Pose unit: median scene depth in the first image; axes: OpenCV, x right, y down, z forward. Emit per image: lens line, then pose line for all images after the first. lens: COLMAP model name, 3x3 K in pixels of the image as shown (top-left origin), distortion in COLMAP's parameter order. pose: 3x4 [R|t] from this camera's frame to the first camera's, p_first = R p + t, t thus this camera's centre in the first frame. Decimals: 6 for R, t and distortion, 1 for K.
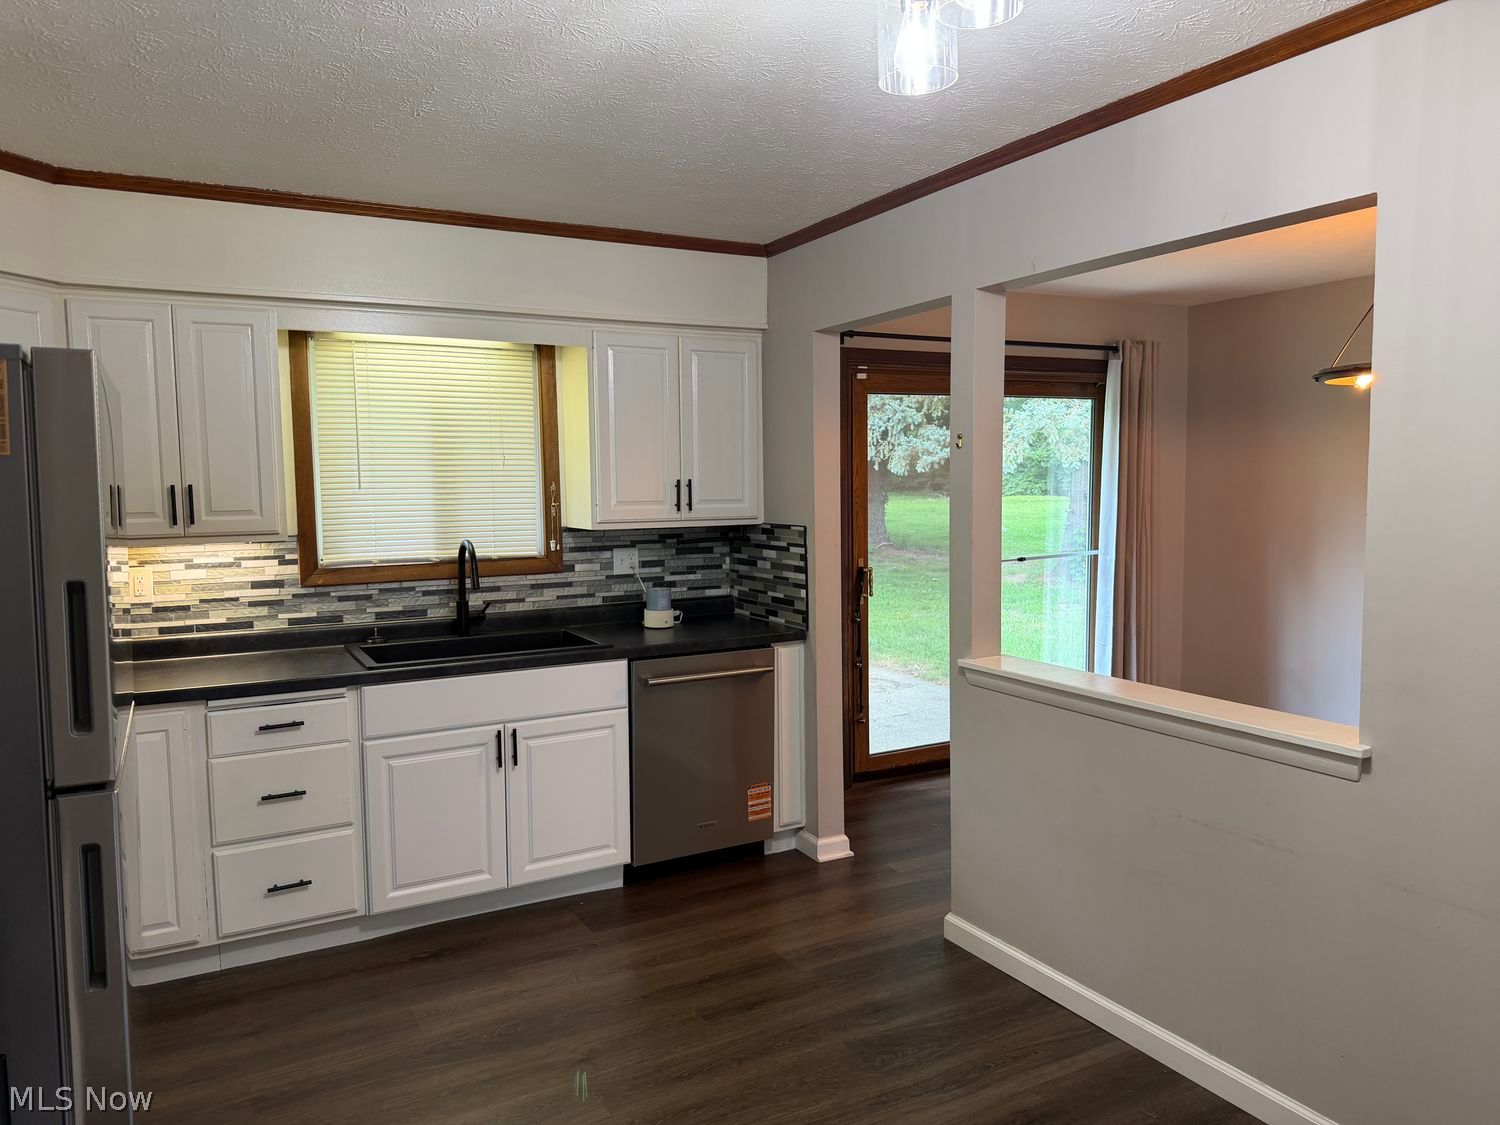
lens RADIAL K [[1087.4, 0, 768.2], [0, 1087.4, 572.7], [0, 0, 1]] dist [0.152180, -0.323912]
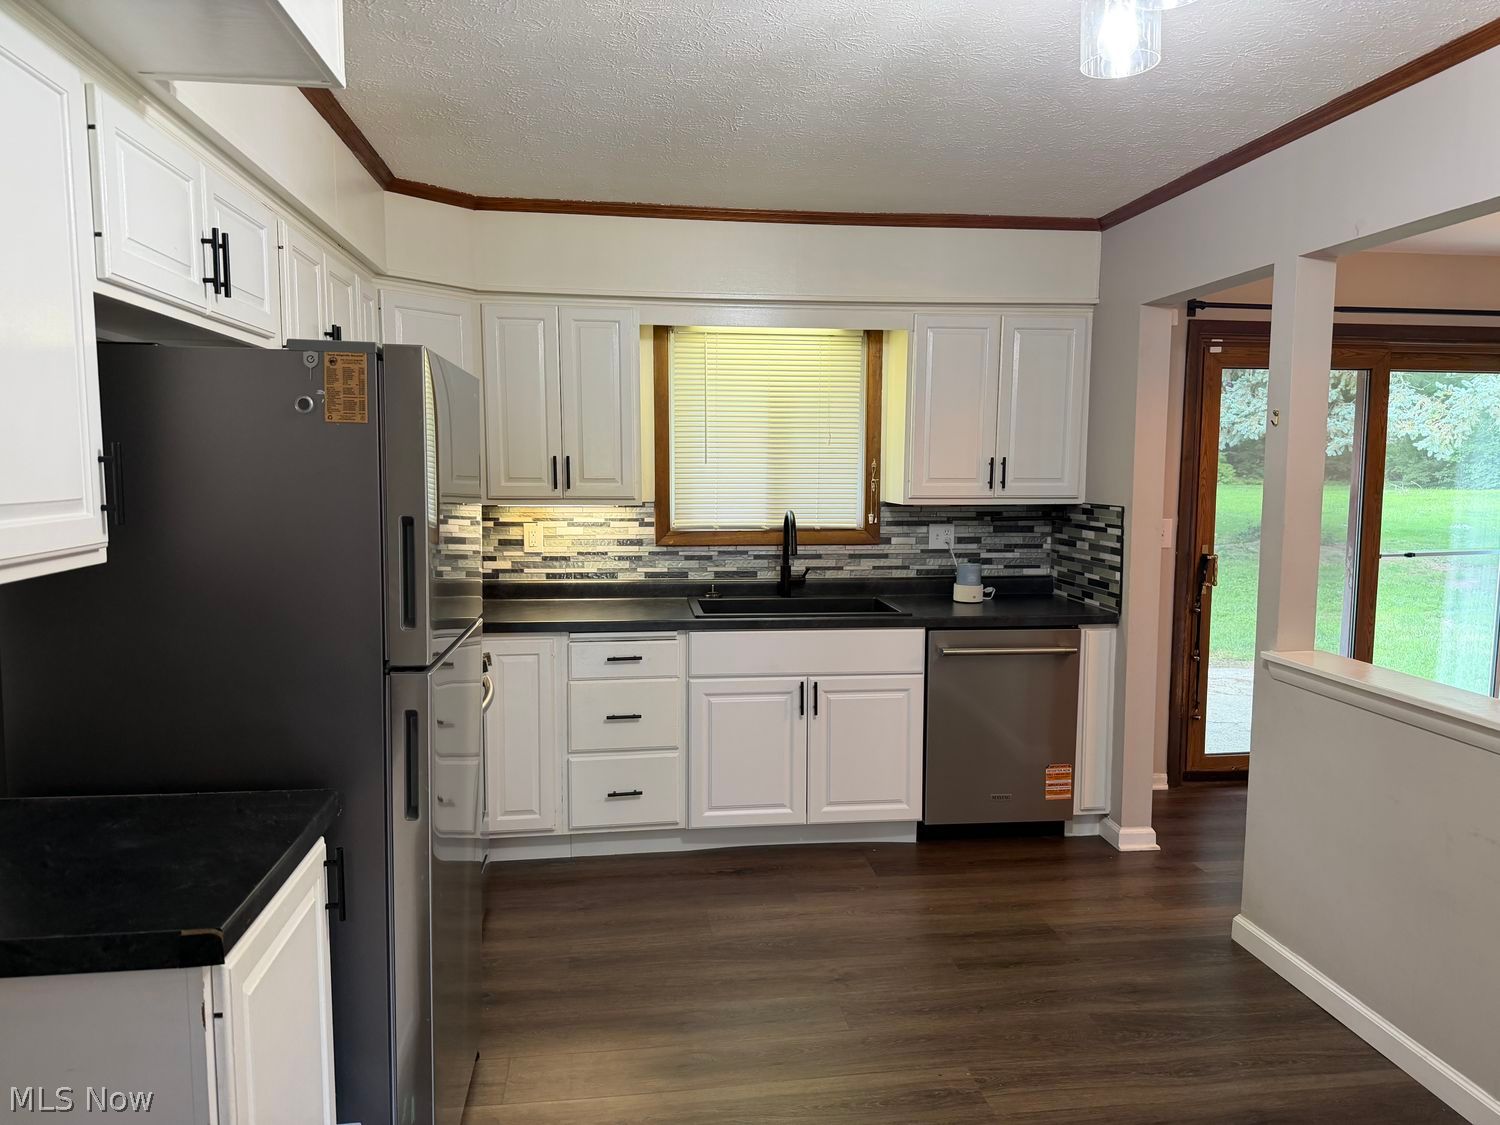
lens RADIAL K [[1093.2, 0, 746.0], [0, 1093.2, 582.3], [0, 0, 1]] dist [0.125515, -0.210957]
pose [[0.926960, 0.056567, -0.370872, 0.099474], [-0.047900, 0.998322, 0.032547, 0.008969], [0.372091, -0.012405, 0.928114, -0.044169]]
